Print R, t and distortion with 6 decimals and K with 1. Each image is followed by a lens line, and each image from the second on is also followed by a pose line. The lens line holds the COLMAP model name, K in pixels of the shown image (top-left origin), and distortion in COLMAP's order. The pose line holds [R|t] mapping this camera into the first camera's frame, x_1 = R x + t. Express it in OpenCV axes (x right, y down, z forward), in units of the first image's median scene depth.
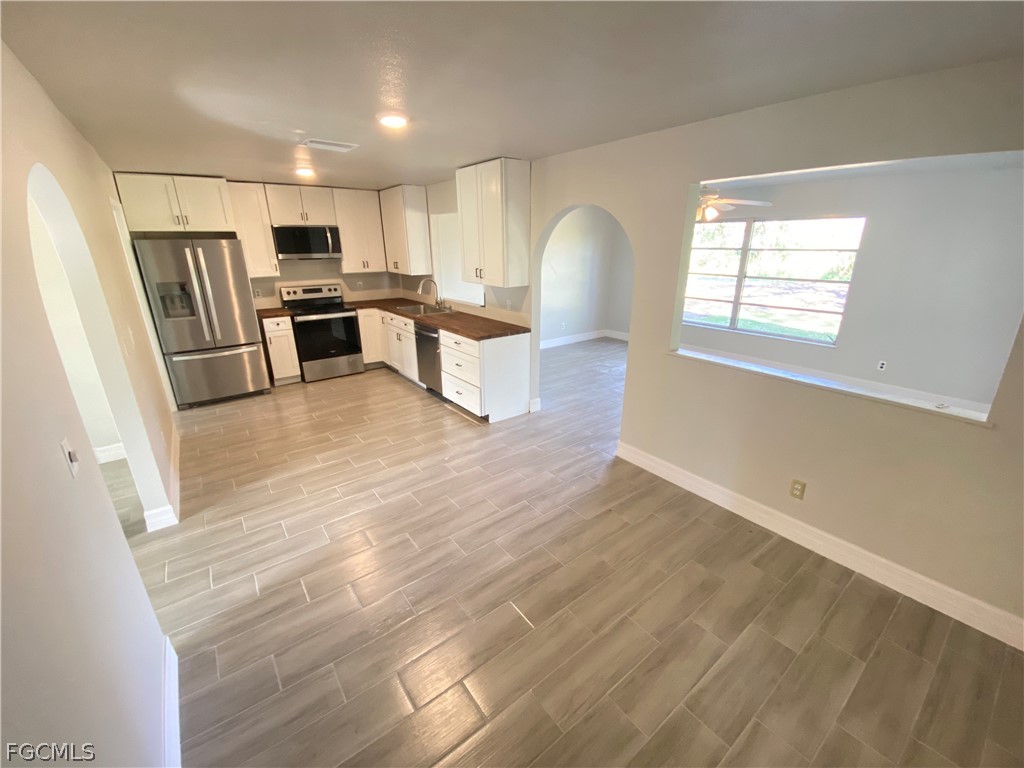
lens RADIAL K [[415.2, 0, 515.1], [0, 415.2, 381.3], [0, 0, 1]] dist [0.062602, -0.047491]
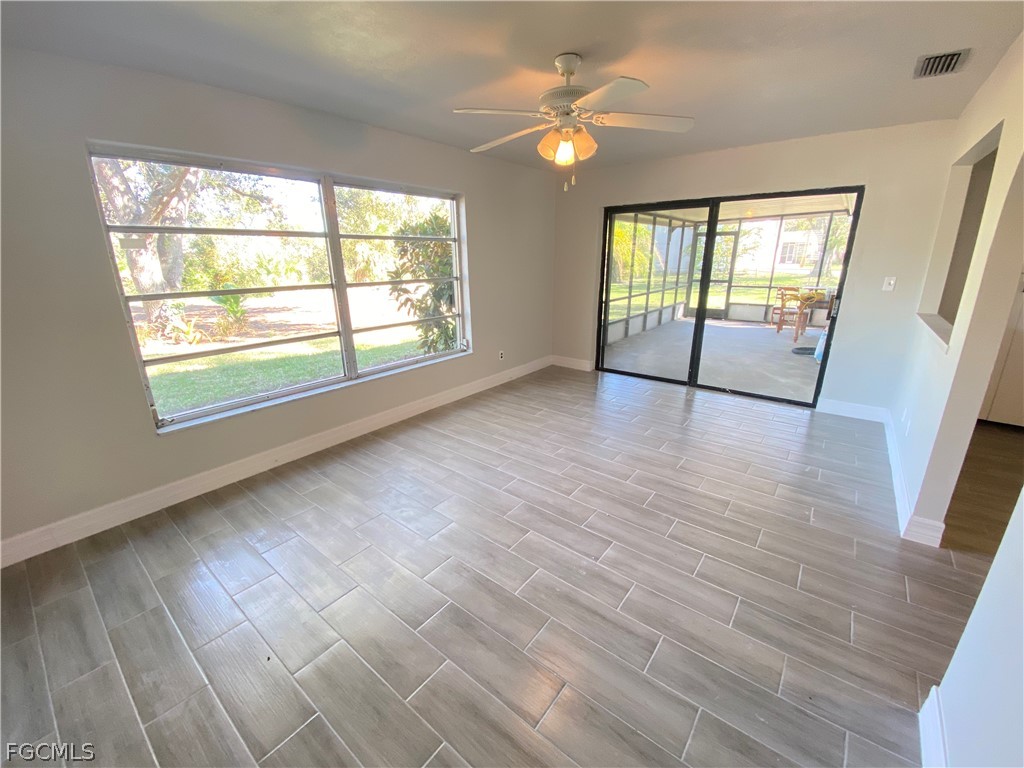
lens RADIAL K [[415.2, 0, 515.1], [0, 415.2, 381.3], [0, 0, 1]] dist [0.062602, -0.047491]
pose [[-0.252336, -0.268977, 0.929504, -0.104991], [0.316758, 0.884702, 0.342003, -0.442634], [-0.914325, 0.380728, -0.138041, 1.594377]]
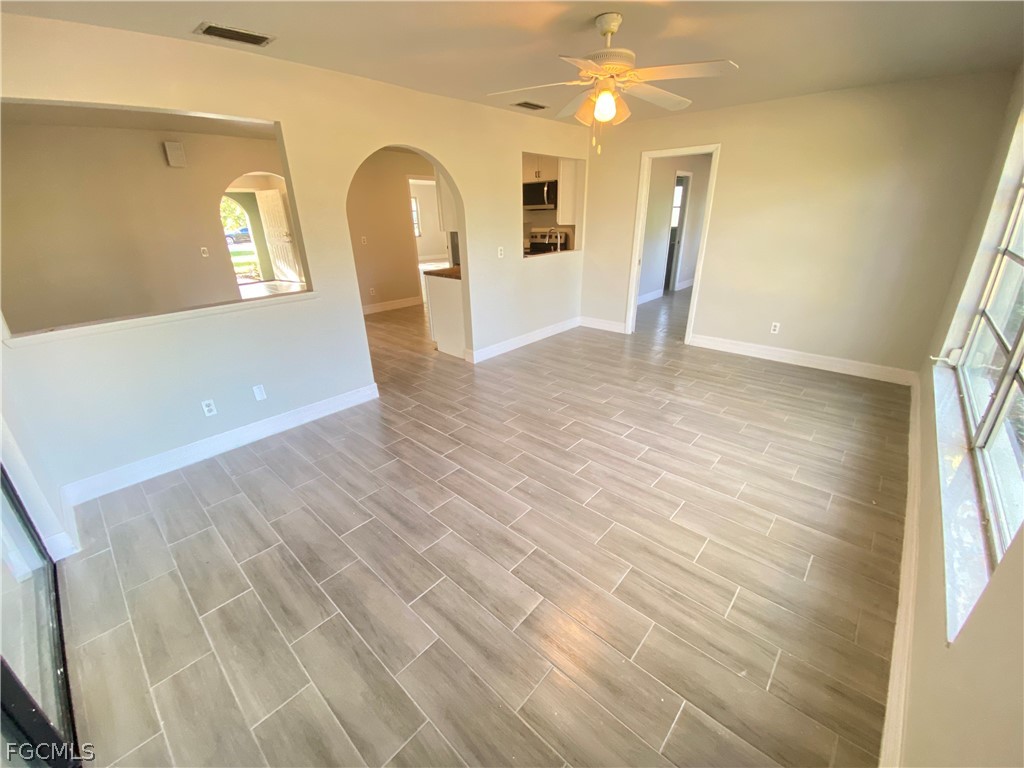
lens RADIAL K [[415.2, 0, 515.1], [0, 415.2, 381.3], [0, 0, 1]] dist [0.062602, -0.047491]
pose [[0.186482, 0.369553, -0.910305, 1.298294], [-0.296719, 0.904476, 0.306401, -0.294108], [0.936580, 0.212967, 0.278322, 1.079067]]
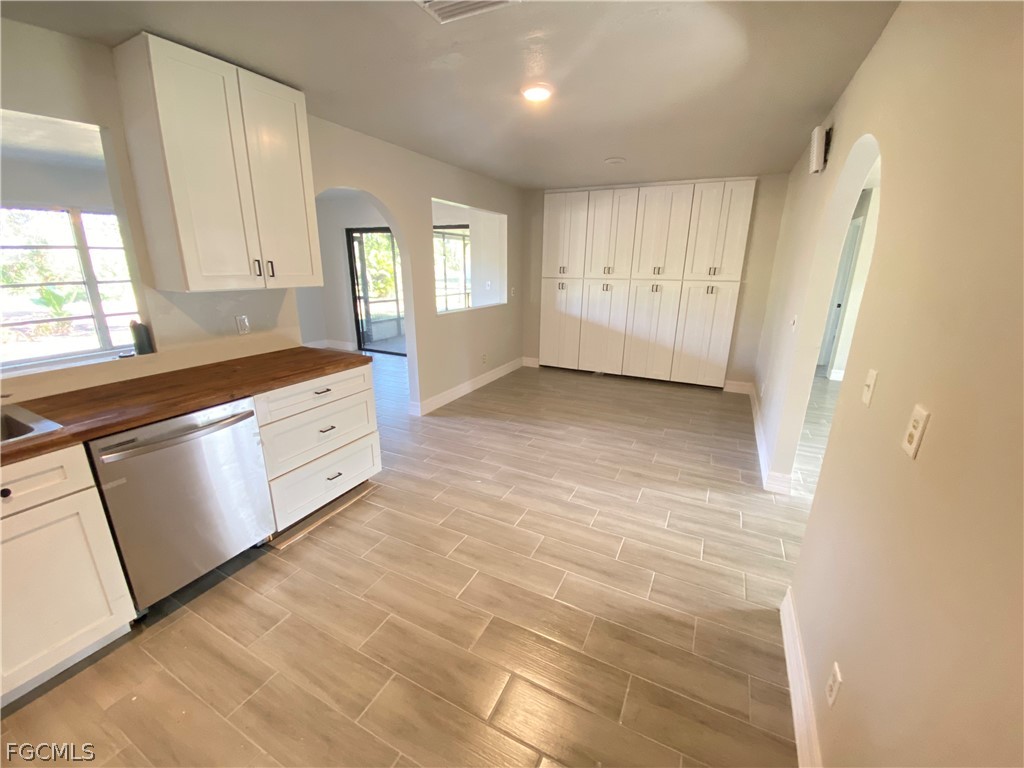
lens RADIAL K [[415.2, 0, 515.1], [0, 415.2, 381.3], [0, 0, 1]] dist [0.062602, -0.047491]
pose [[-0.445379, -0.246169, 0.860836, -0.889870], [0.280623, 0.874635, 0.395303, -0.307123], [-0.850229, 0.417629, -0.320463, 1.152566]]
